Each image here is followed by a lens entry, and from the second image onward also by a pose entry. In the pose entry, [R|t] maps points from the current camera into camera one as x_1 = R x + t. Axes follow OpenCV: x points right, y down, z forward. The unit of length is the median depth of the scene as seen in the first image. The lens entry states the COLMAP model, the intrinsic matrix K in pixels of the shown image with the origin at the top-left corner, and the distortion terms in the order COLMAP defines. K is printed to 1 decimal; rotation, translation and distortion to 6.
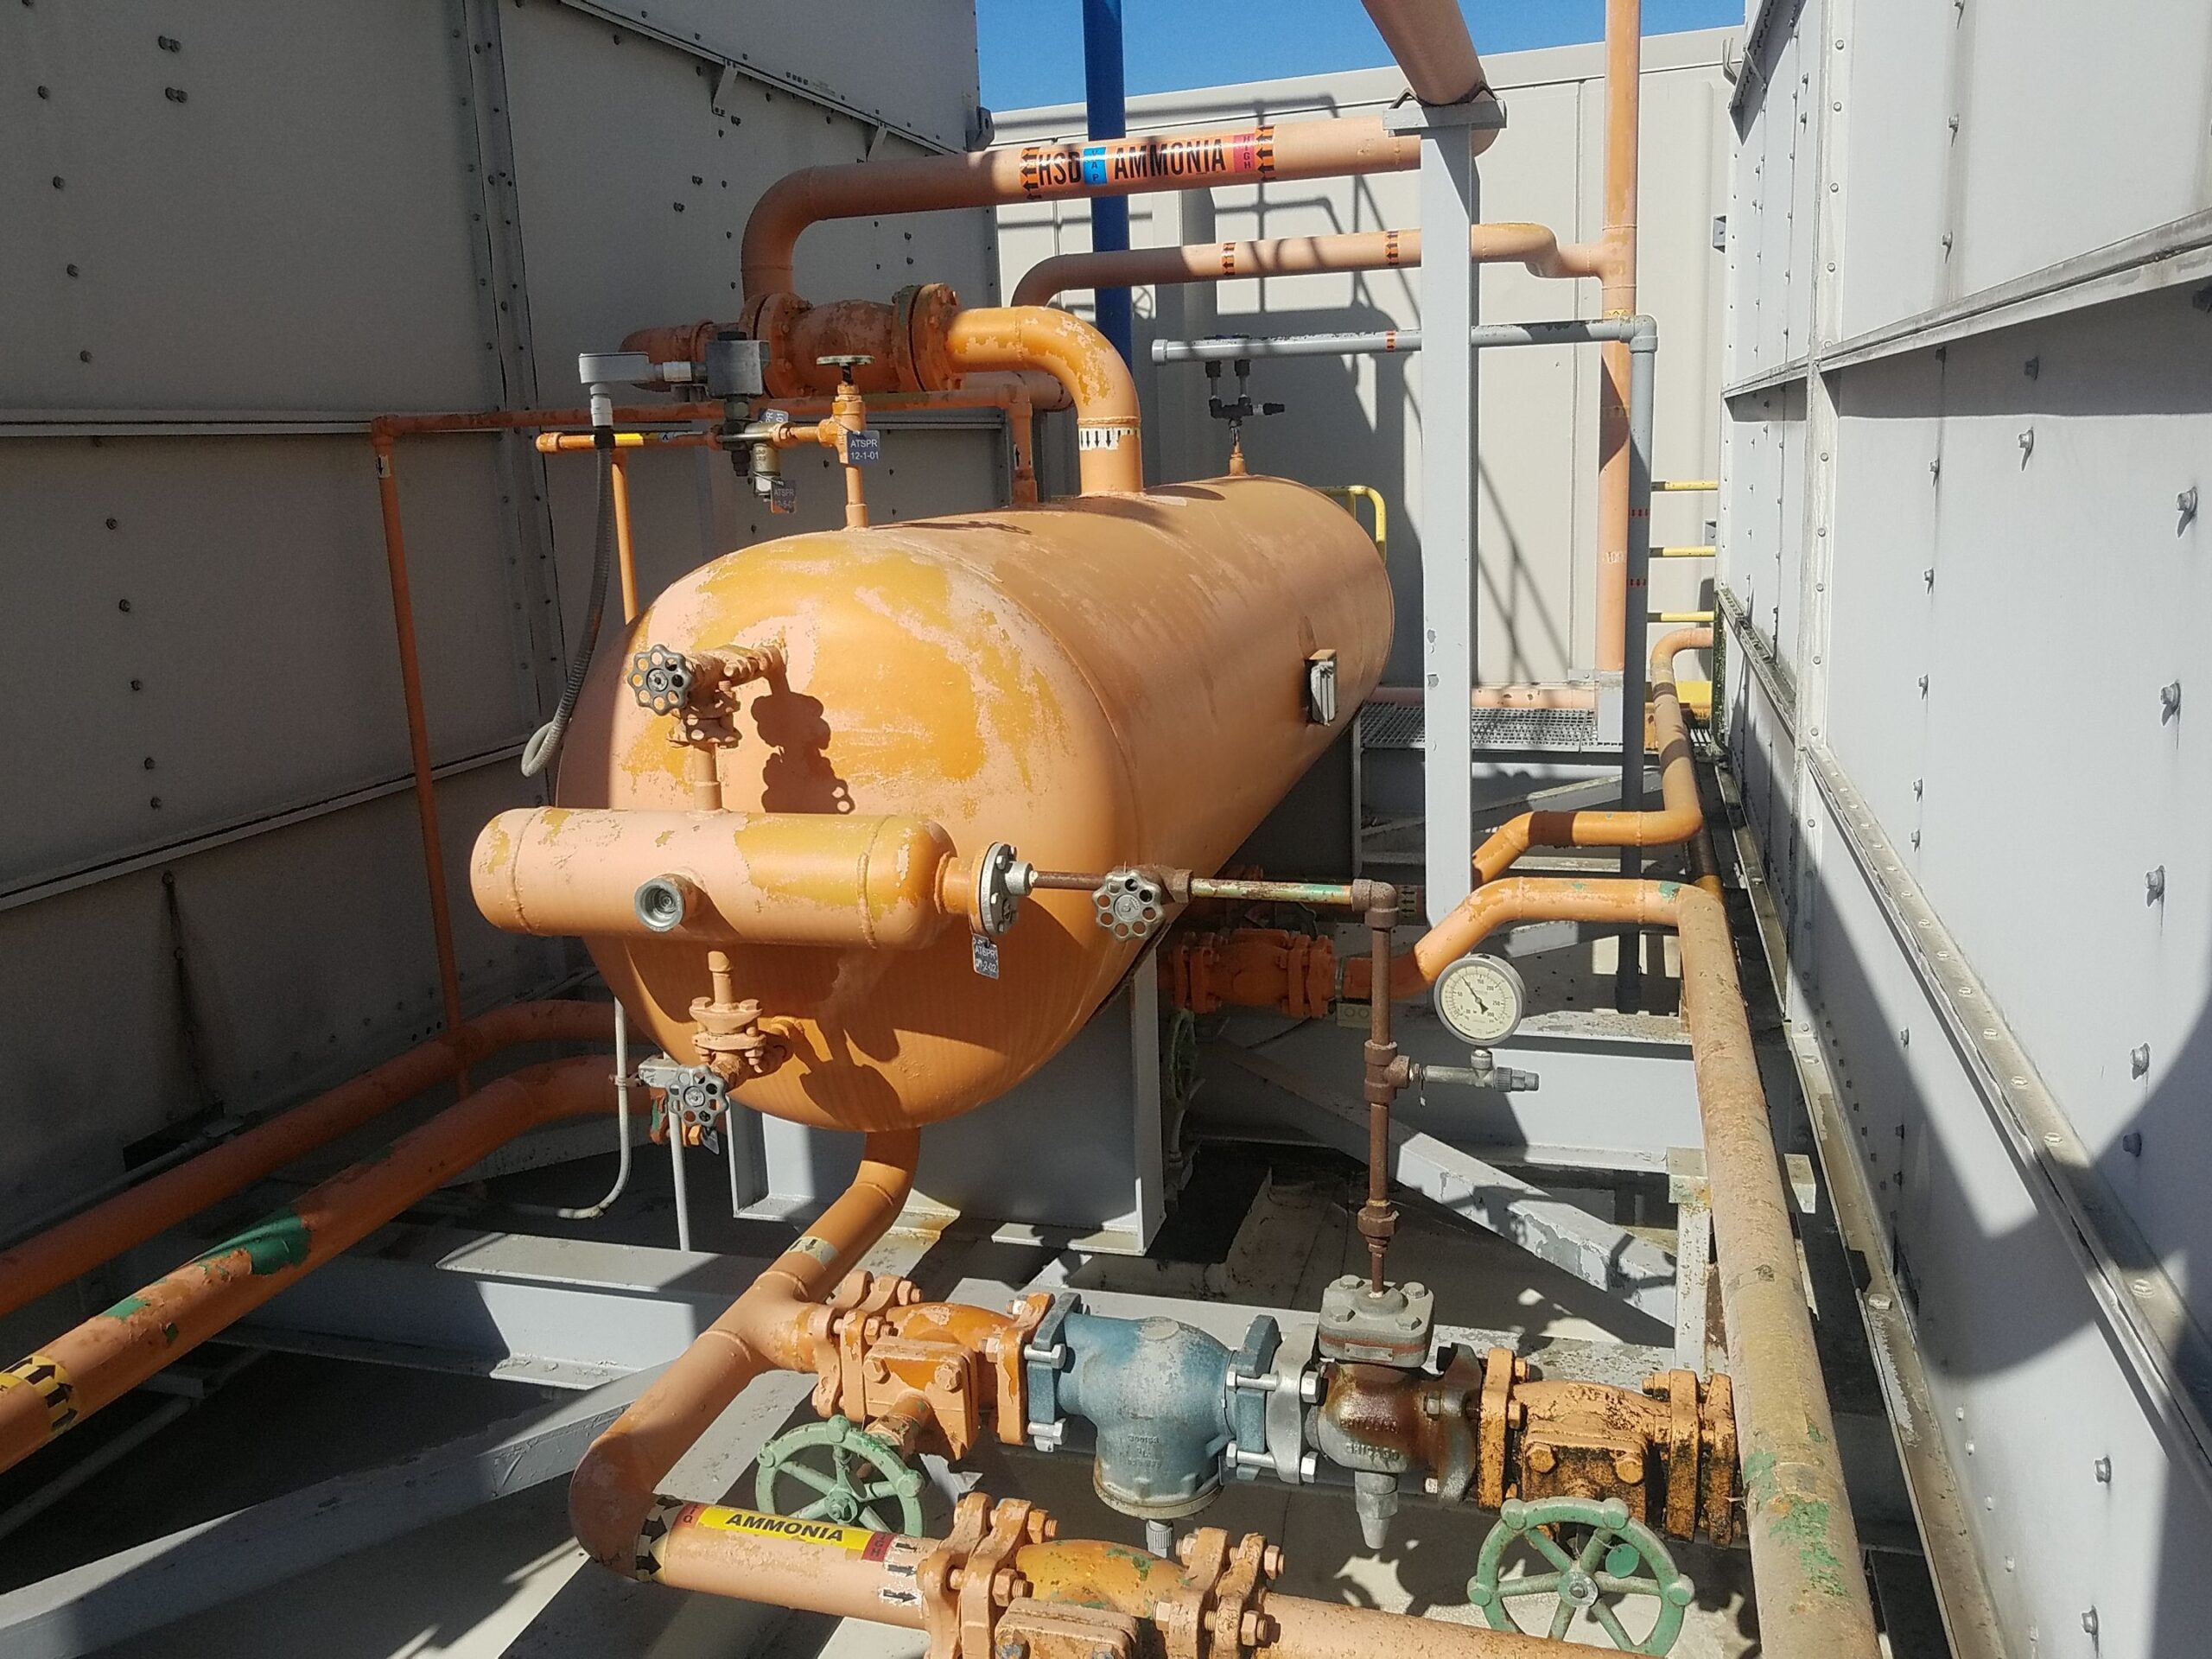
lens RADIAL K [[1732.1, 0, 1106.0], [0, 1732.1, 829.5], [0, 0, 1]] dist [0.026818, -0.043556]
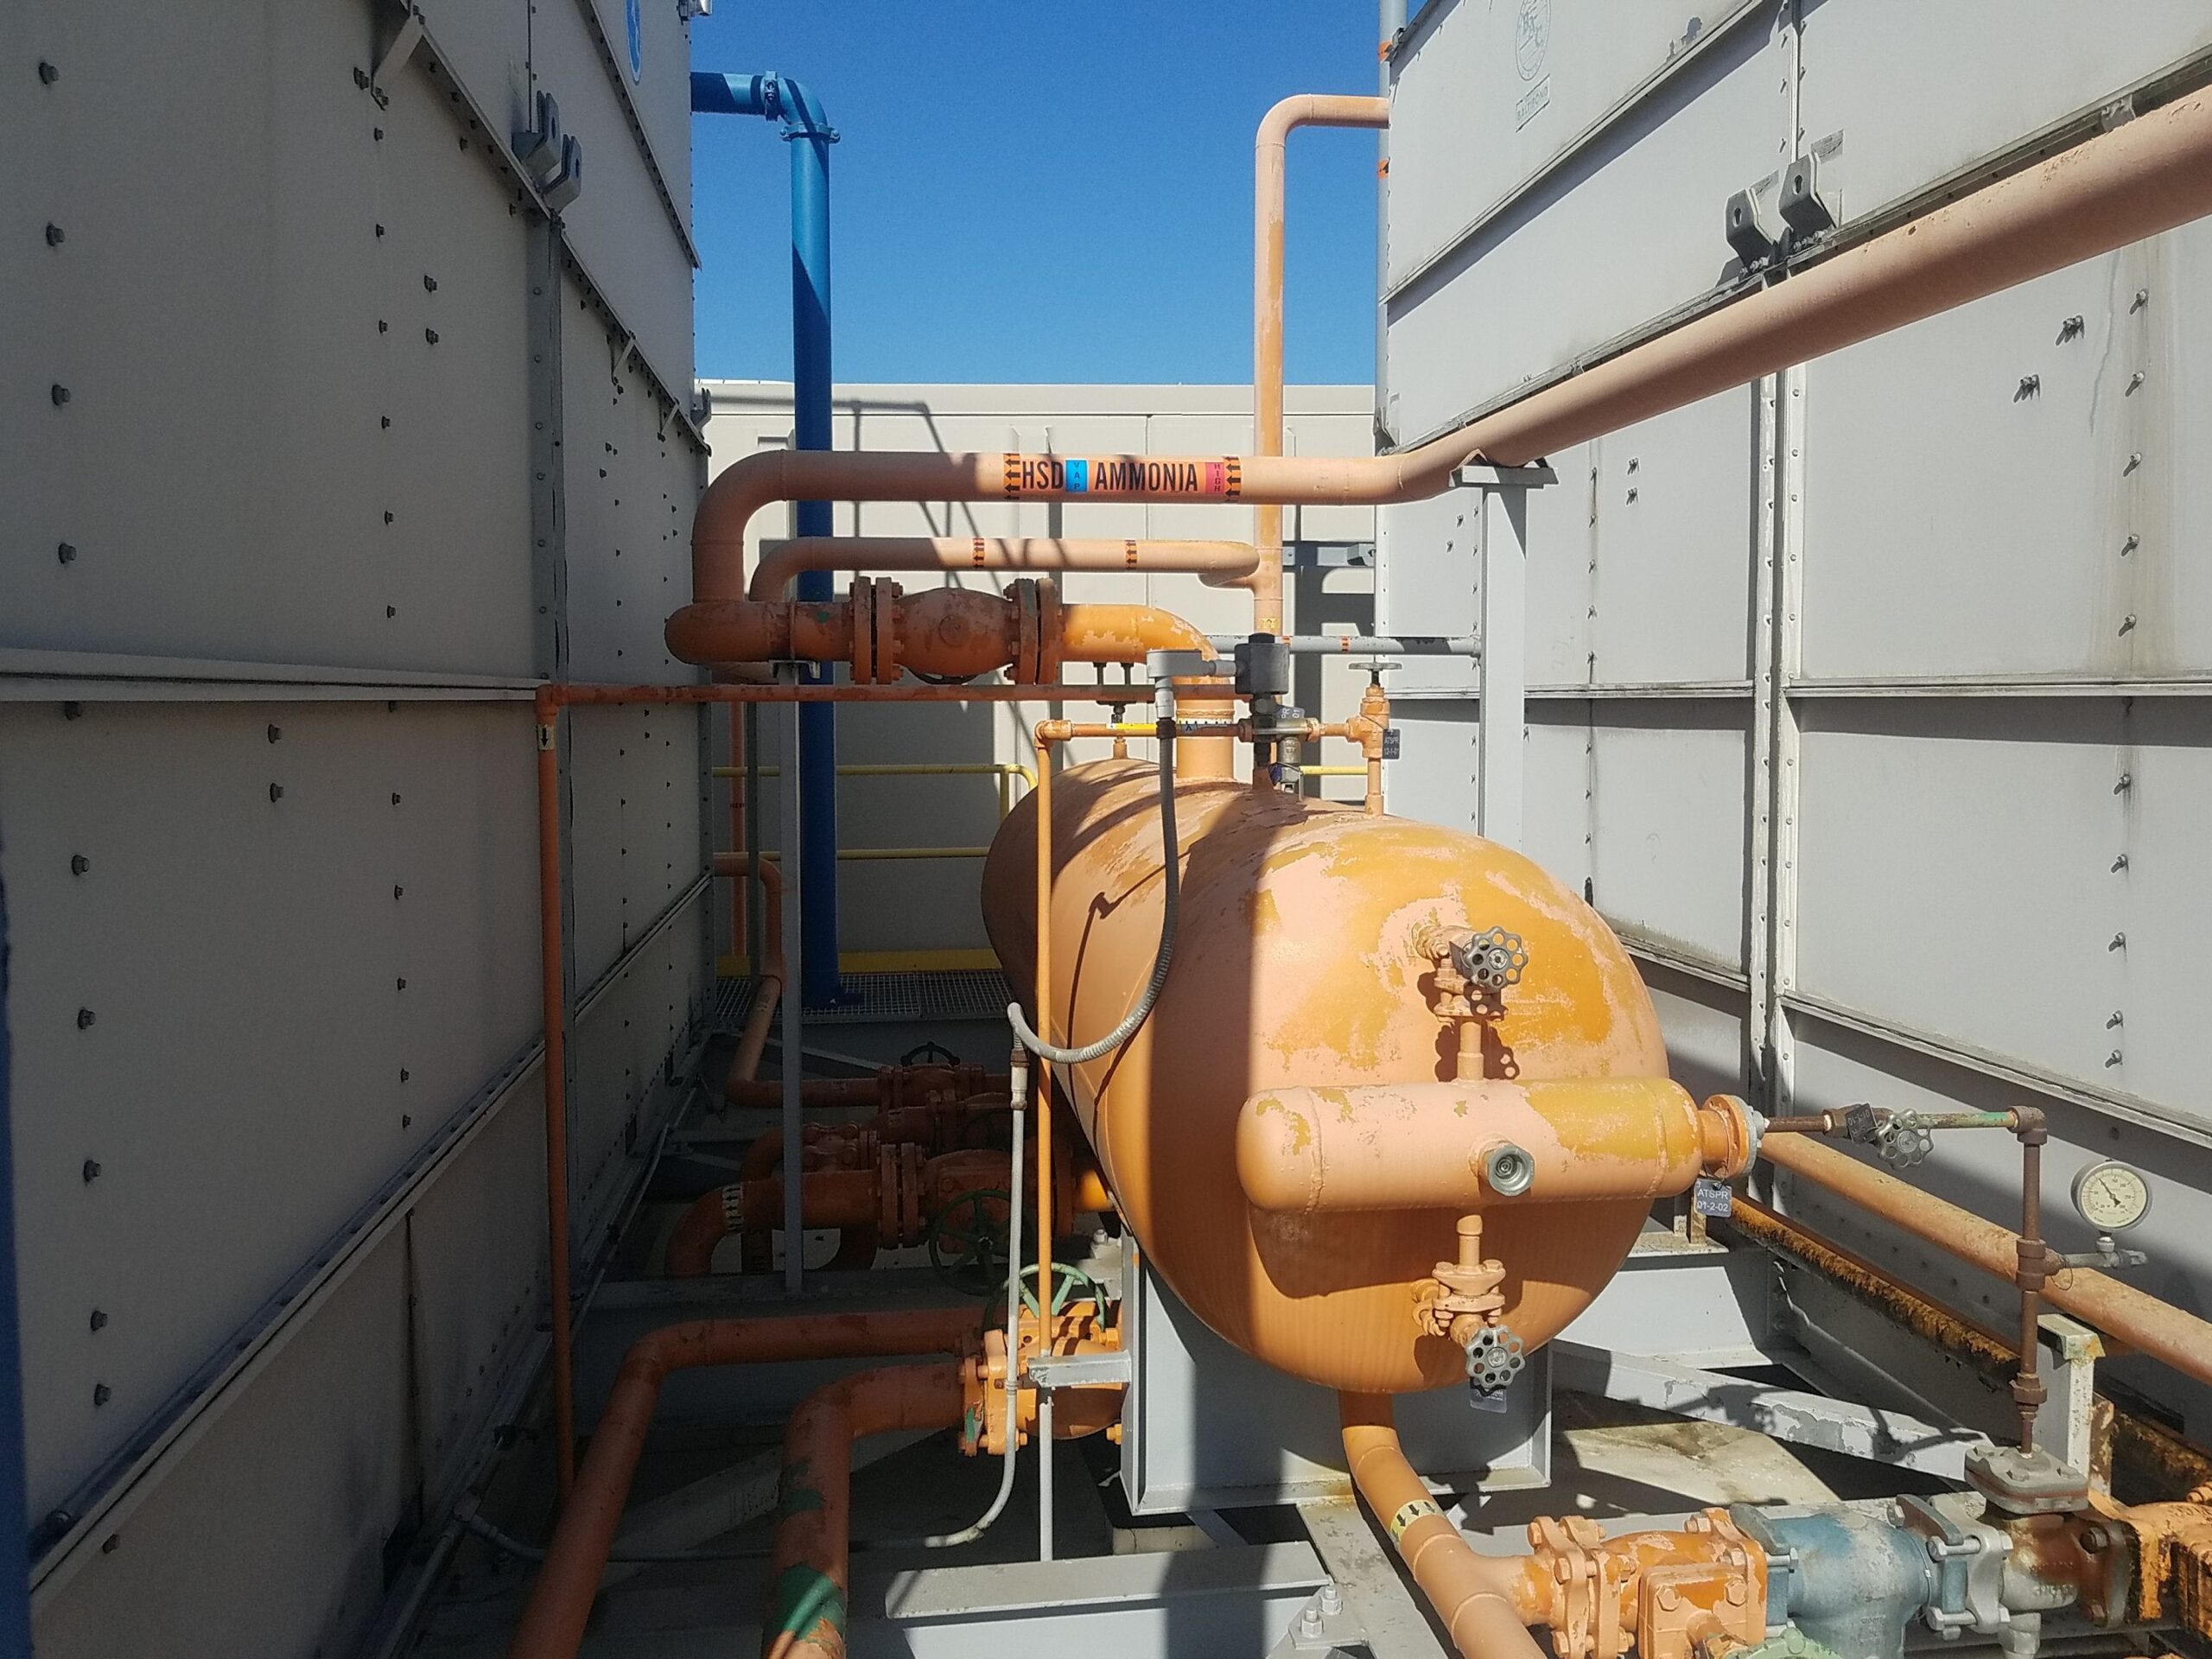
lens RADIAL K [[1759.5, 0, 1108.0], [0, 1759.5, 812.8], [0, 0, 1]] dist [-0.031308, 0.029003]
pose [[0.914057, 0.010120, 0.405459, -0.654039], [0.055531, 0.987151, -0.149828, -0.018057], [-0.401766, 0.159467, 0.901751, 0.066837]]
